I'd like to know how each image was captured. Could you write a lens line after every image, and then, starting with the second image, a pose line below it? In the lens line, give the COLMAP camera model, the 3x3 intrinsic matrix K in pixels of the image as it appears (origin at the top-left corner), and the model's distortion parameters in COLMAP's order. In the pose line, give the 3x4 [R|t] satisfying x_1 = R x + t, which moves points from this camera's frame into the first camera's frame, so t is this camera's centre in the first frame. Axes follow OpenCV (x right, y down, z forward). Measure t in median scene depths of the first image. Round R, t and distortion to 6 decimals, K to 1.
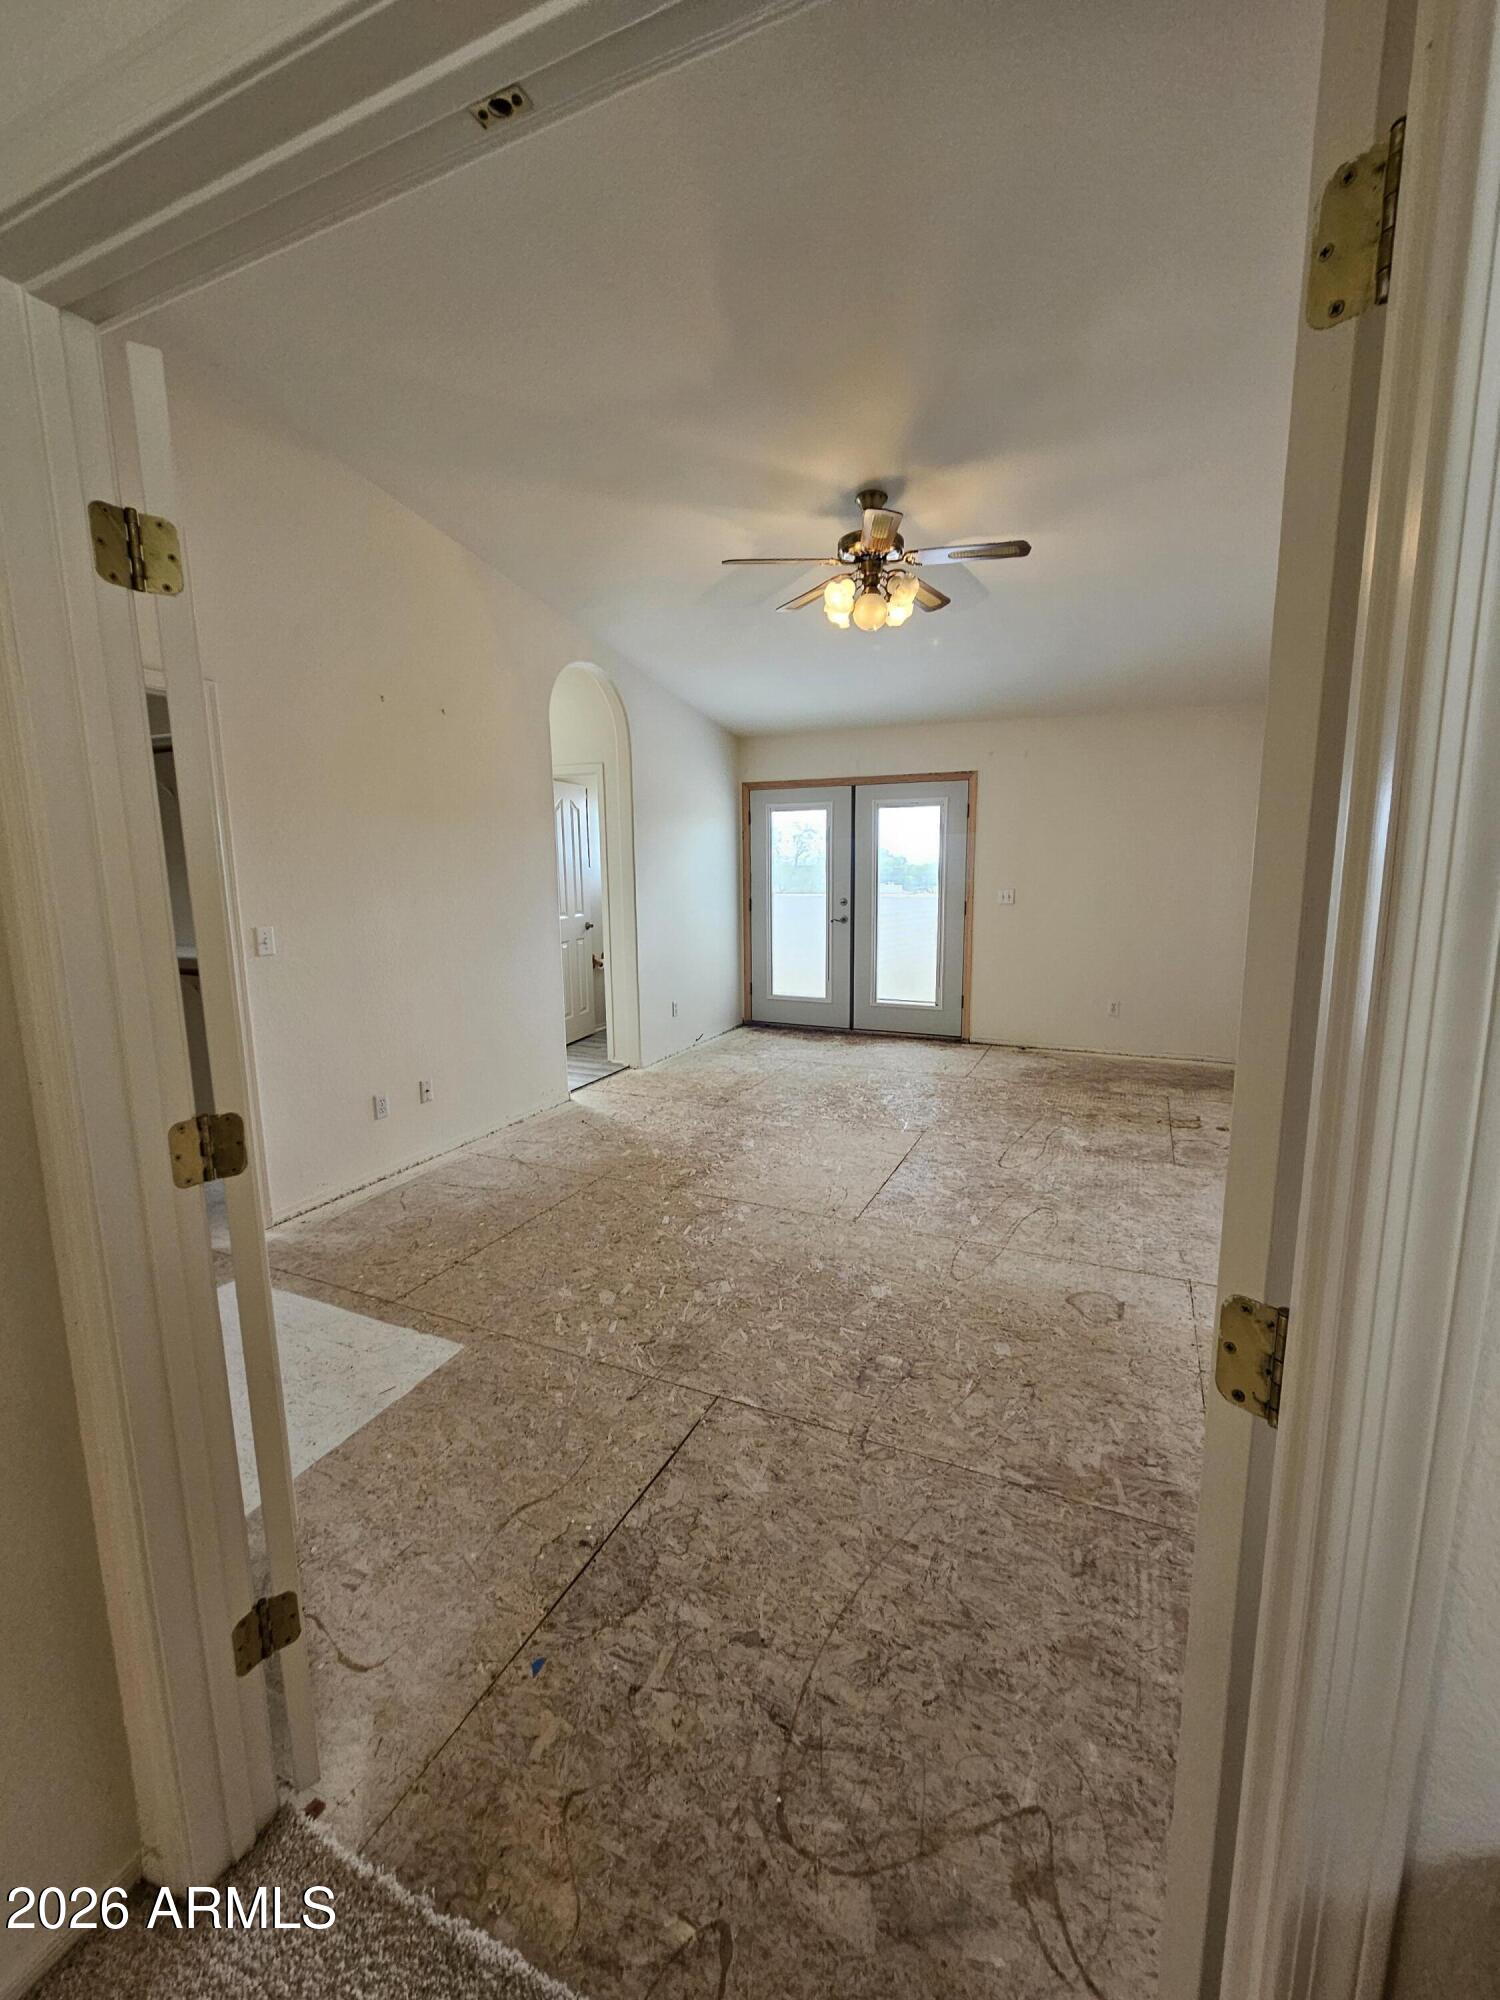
lens RADIAL K [[826.7, 0, 750.0], [0, 826.7, 1000.0], [0, 0, 1]] dist [0.000899, -0.000046]
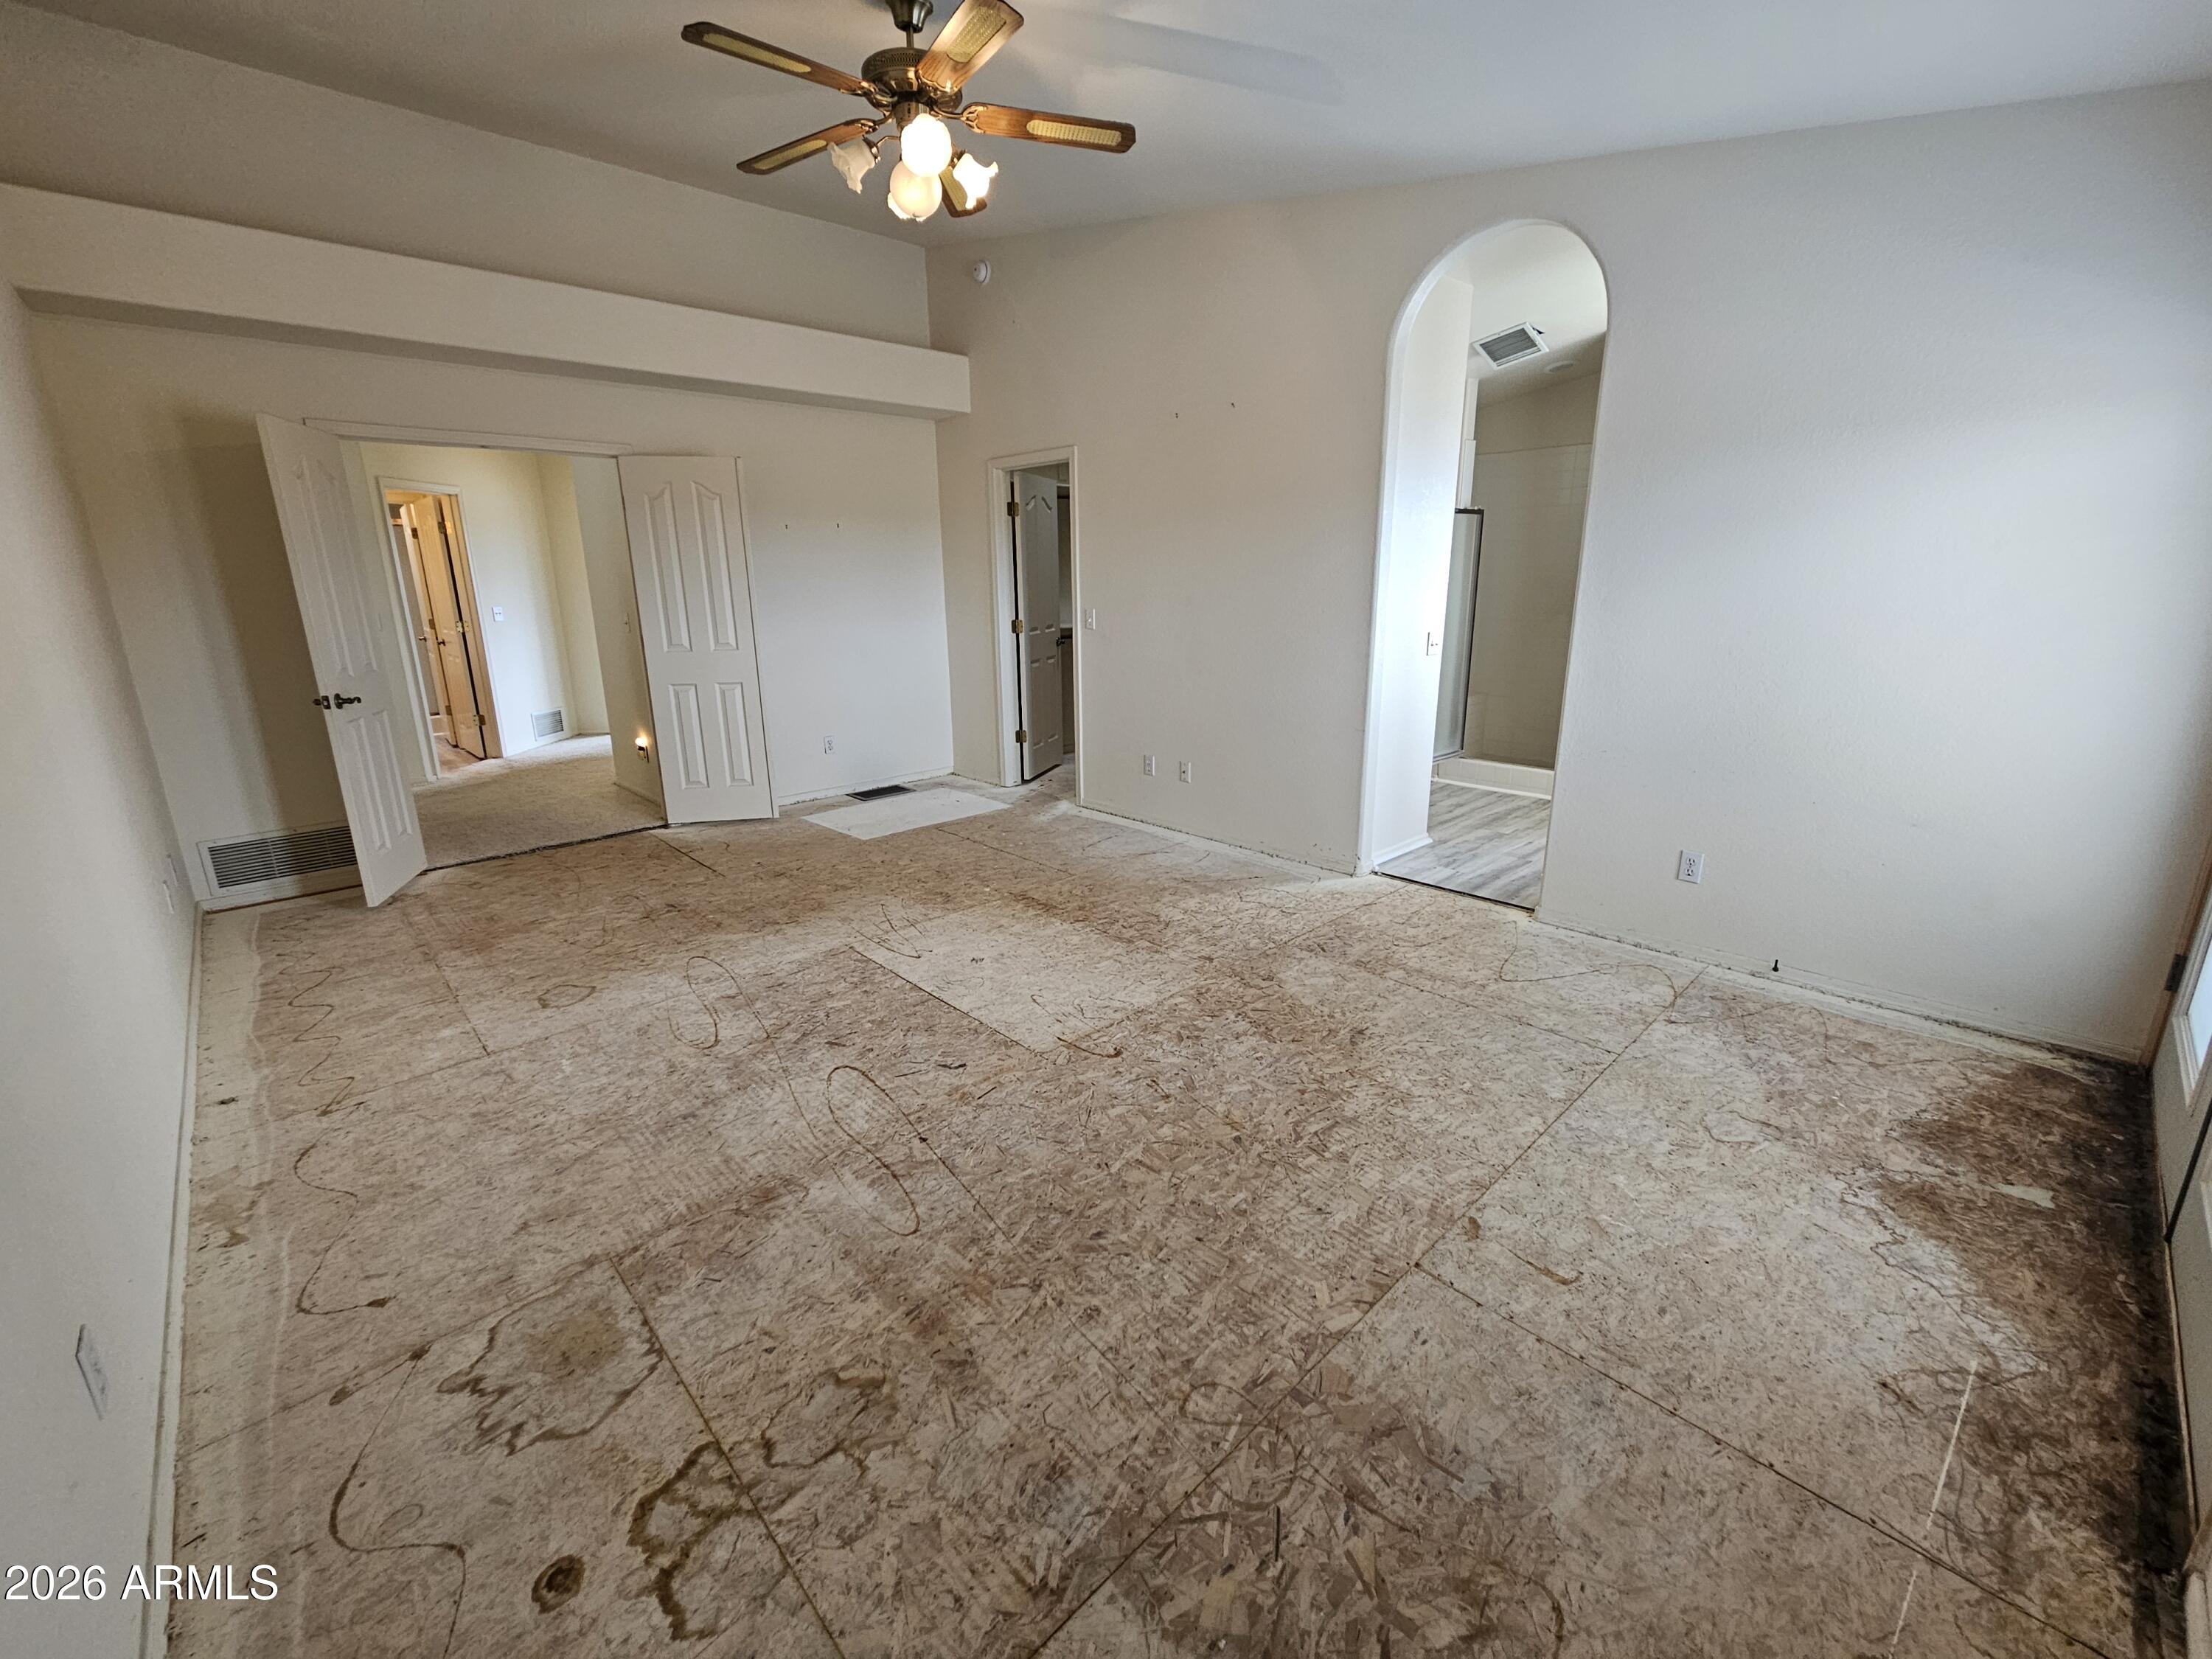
lens RADIAL K [[914.4, 0, 1111.9], [0, 914.4, 823.8], [0, 0, 1]] dist [0.000899, -0.000046]
pose [[-0.369658, 0.254174, -0.893727, 0.745288], [-0.135695, 0.936778, 0.322543, -0.205026], [0.919206, 0.240505, -0.311797, 1.262166]]
